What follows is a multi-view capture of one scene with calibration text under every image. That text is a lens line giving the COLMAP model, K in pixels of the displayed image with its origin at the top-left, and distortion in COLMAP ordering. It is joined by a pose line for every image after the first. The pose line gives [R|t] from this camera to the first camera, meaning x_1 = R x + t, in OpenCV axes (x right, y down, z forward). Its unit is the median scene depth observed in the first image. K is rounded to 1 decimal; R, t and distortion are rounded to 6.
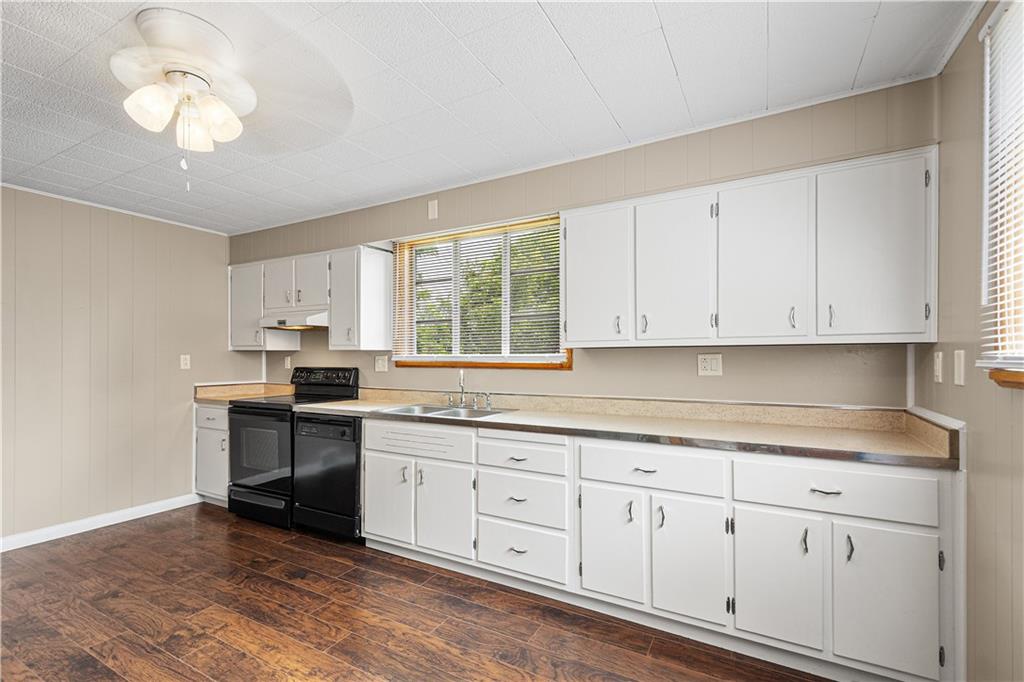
lens RADIAL K [[458.3, 0, 512.0], [0, 458.3, 341.0], [0, 0, 1]] dist [0.001014, 0.000220]
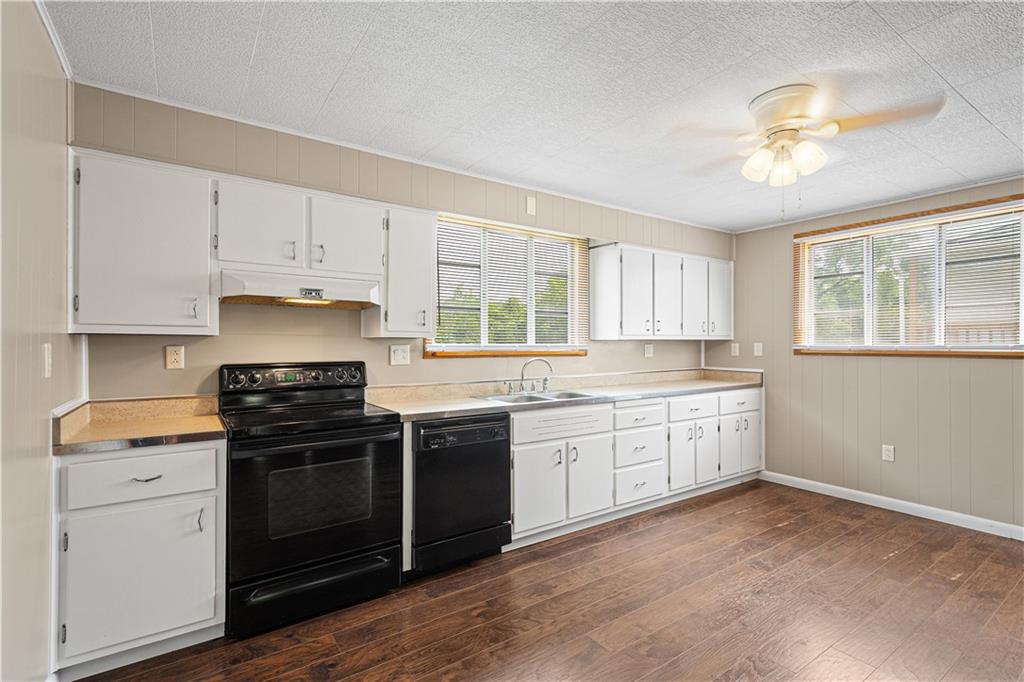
lens RADIAL K [[468.5, 0, 509.5], [0, 468.5, 326.8], [0, 0, 1]] dist [0.002957, 0.000194]
pose [[0.454365, 0.035534, 0.890106, -1.265950], [-0.027204, 0.999292, -0.026006, 0.021745], [-0.890400, -0.012399, 0.455010, 0.616045]]
